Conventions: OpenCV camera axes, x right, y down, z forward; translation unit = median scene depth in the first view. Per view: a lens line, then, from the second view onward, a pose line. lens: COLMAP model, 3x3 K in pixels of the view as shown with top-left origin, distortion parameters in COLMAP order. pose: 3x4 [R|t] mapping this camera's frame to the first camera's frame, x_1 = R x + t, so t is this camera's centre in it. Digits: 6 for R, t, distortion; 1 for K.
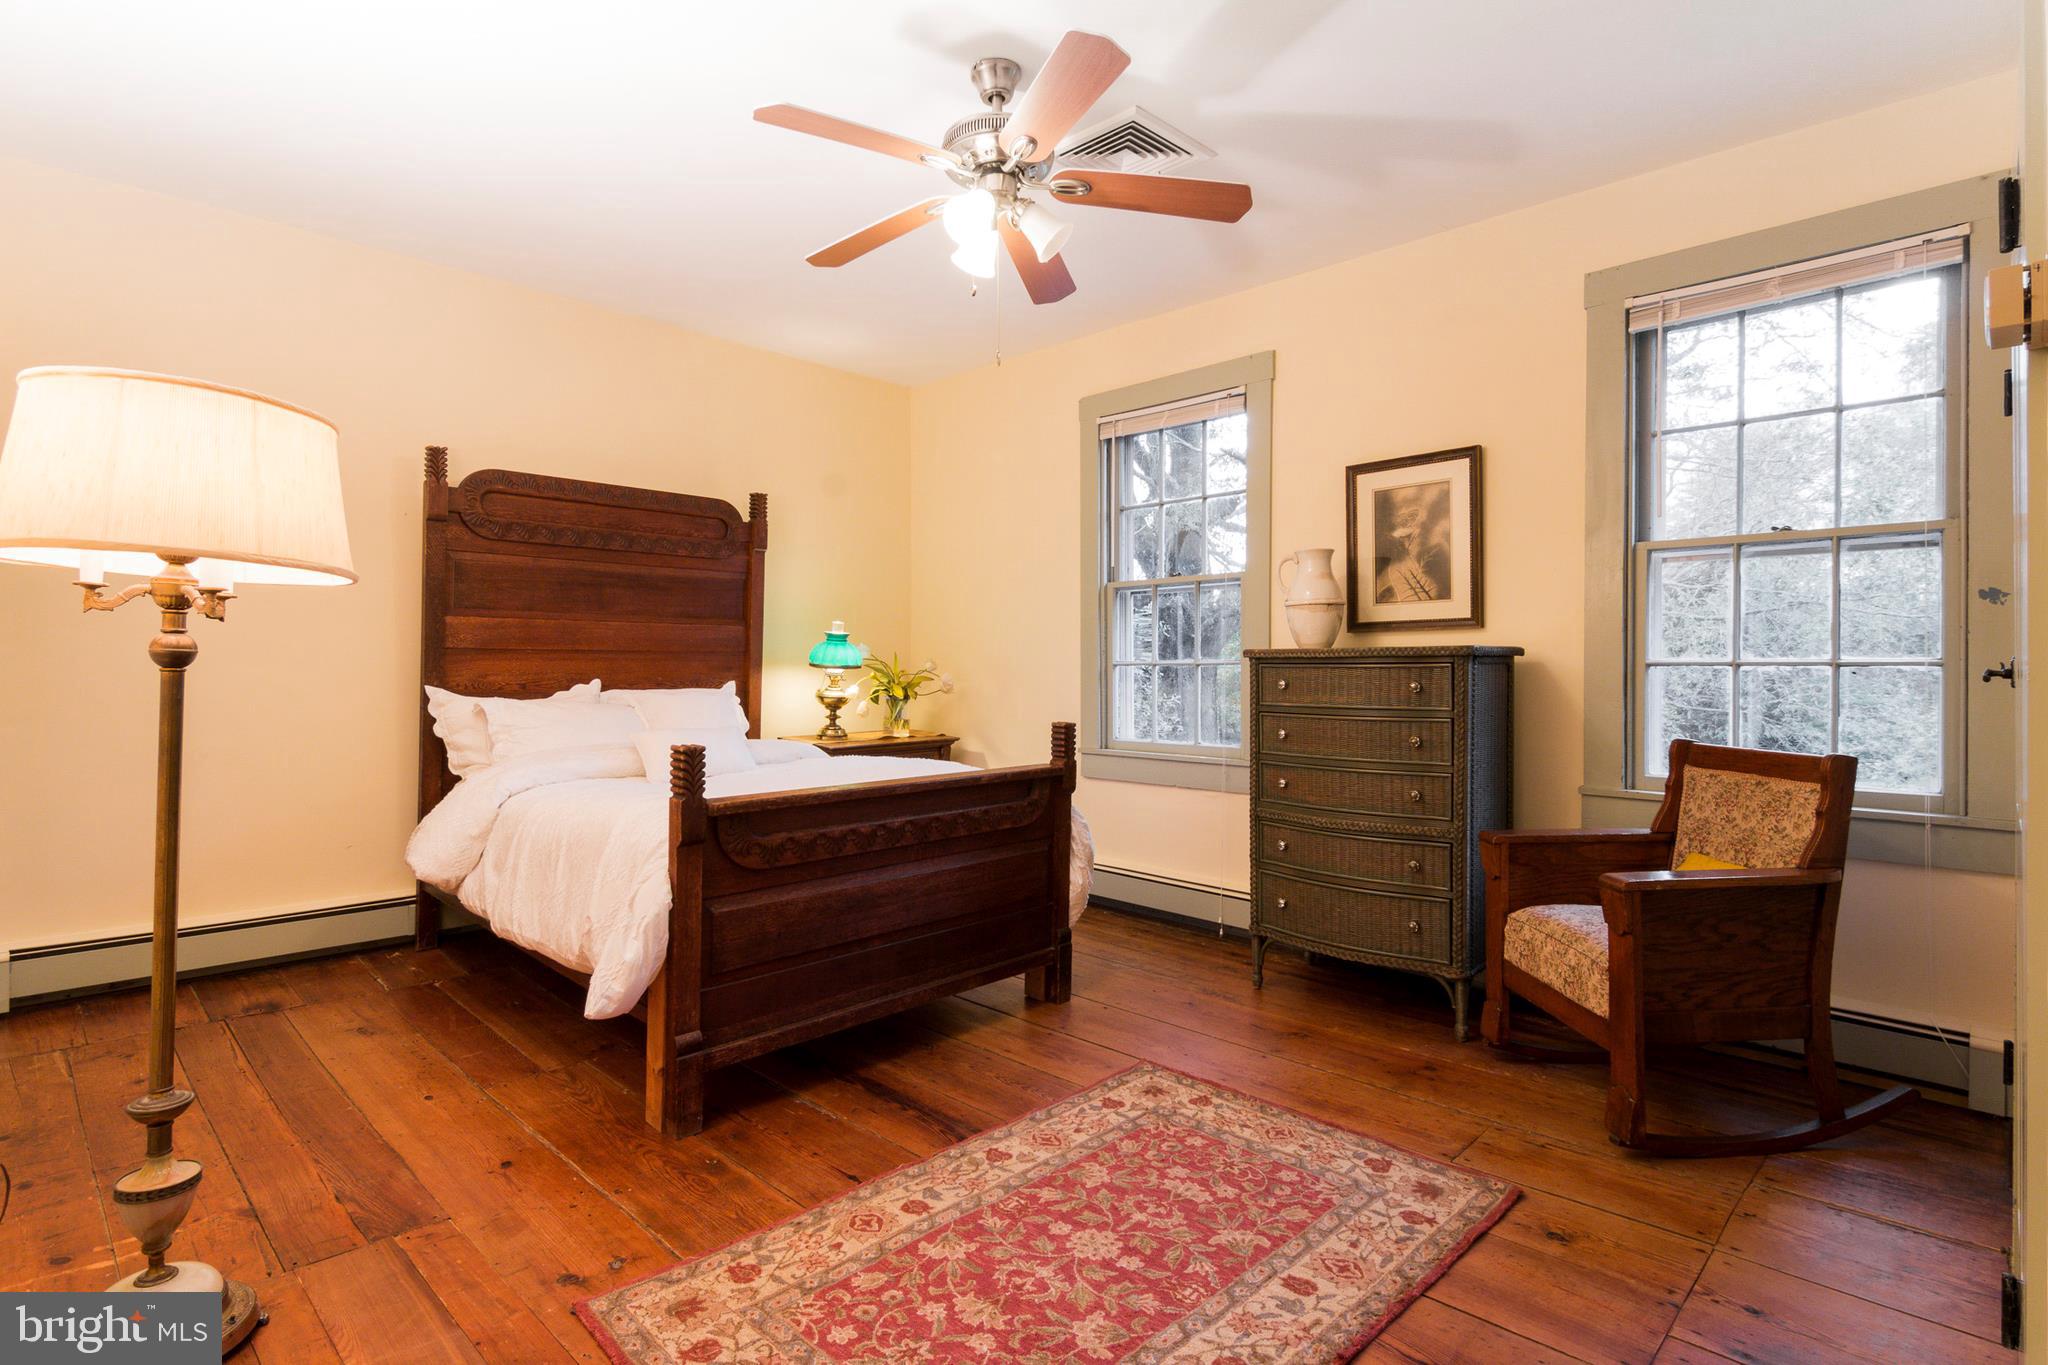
lens RADIAL K [[1006.9, 0, 1024.3], [0, 1006.9, 671.2], [0, 0, 1]] dist [0.015647, -0.001947]
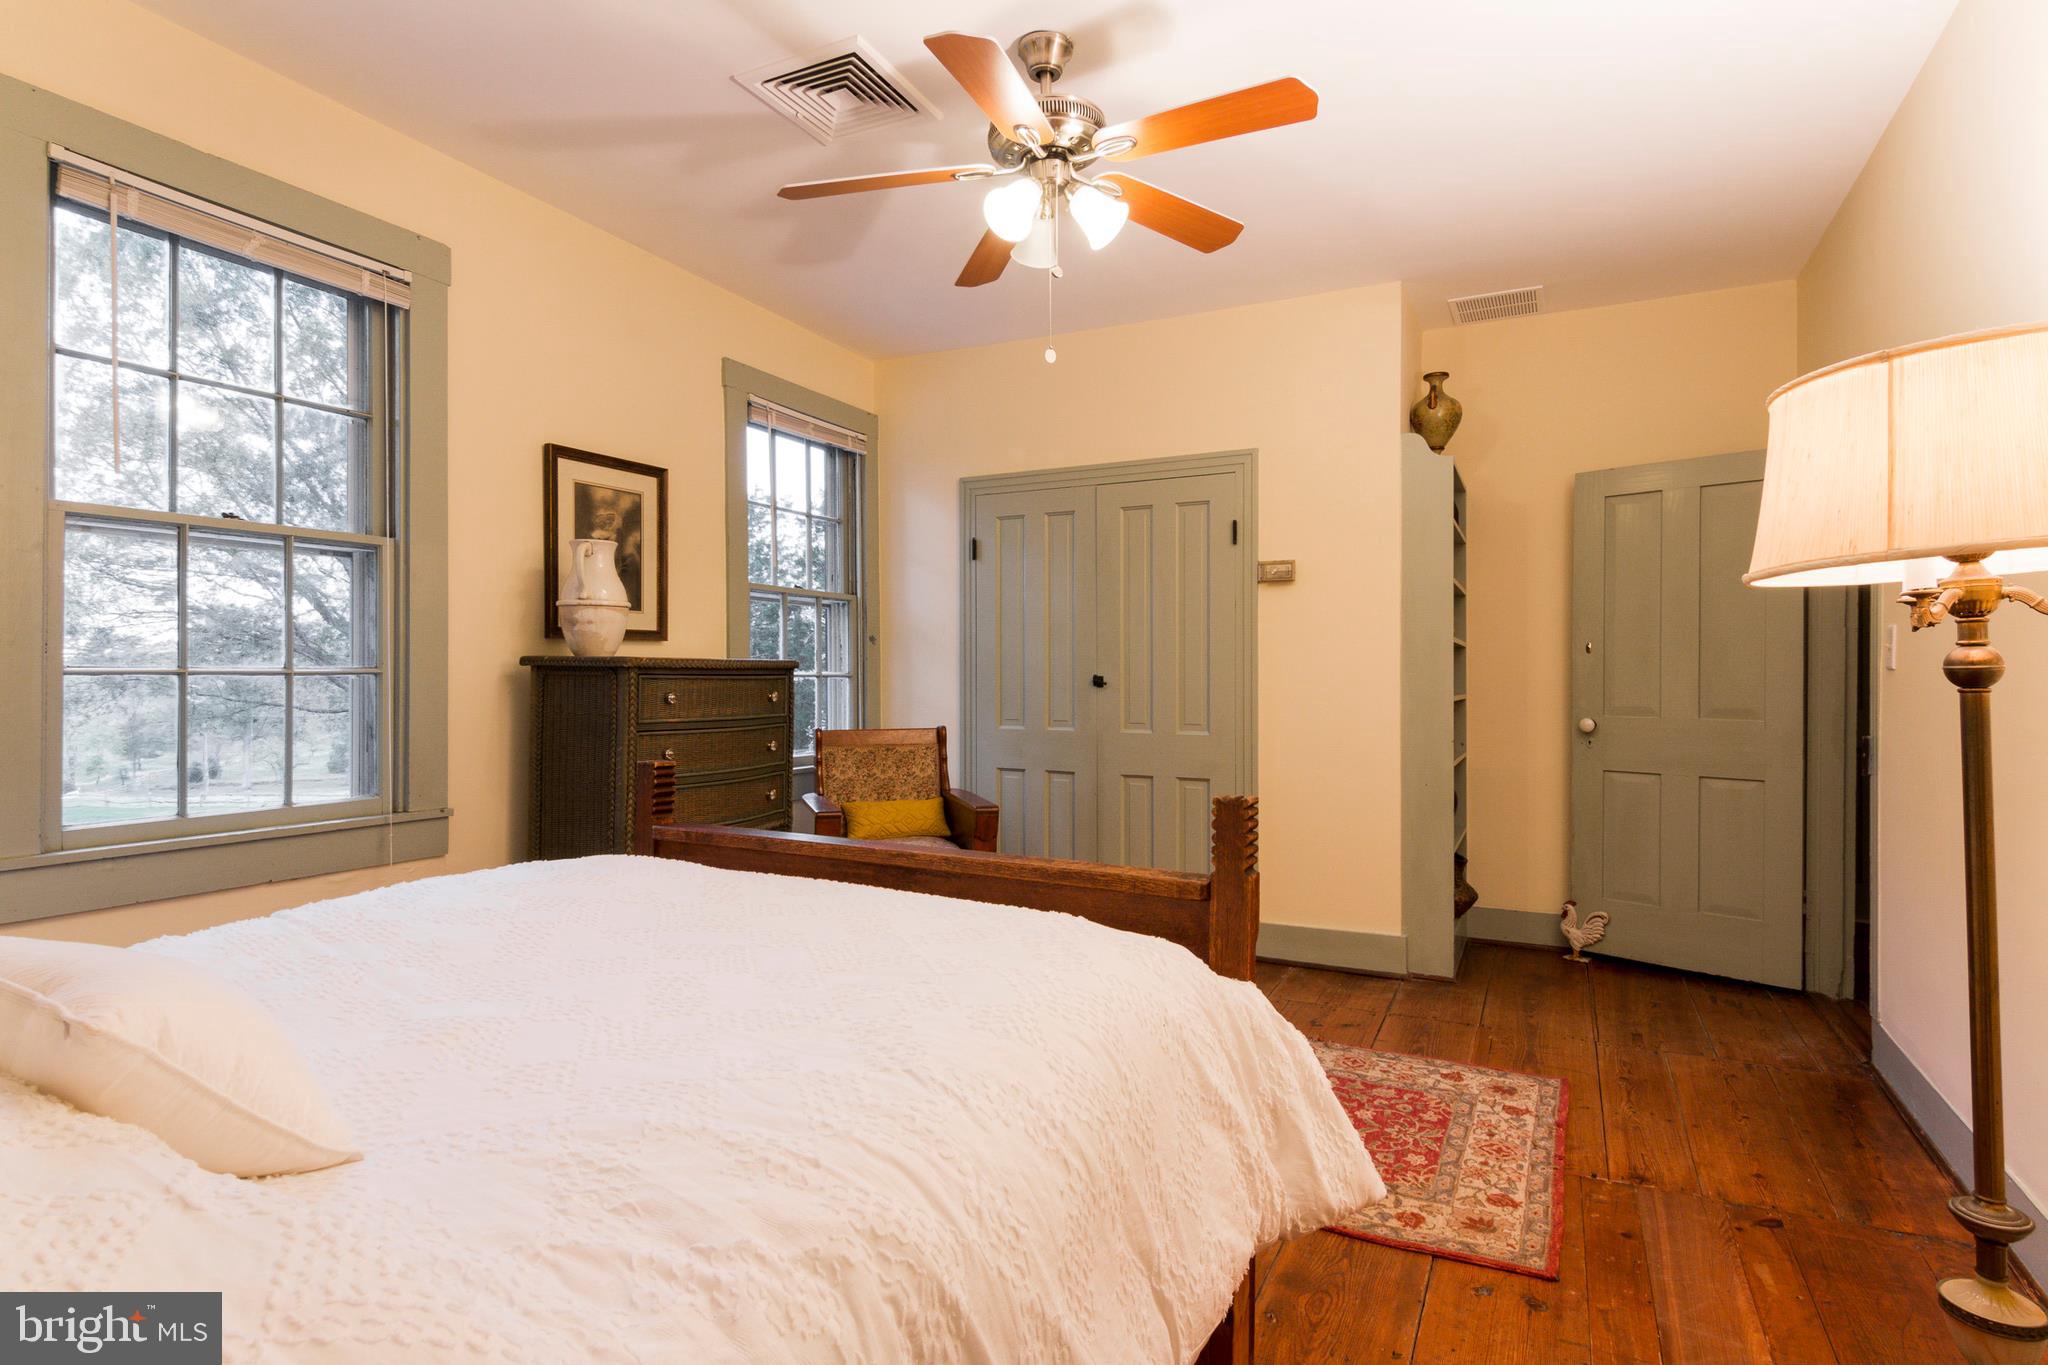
lens RADIAL K [[1006.9, 0, 1024.3], [0, 1006.9, 671.2], [0, 0, 1]] dist [0.015647, -0.001947]
pose [[-0.279563, 0.003102, 0.960122, -0.716615], [0.002004, 0.999994, -0.002647, -0.008383], [-0.960125, 0.001184, -0.279568, 0.997131]]
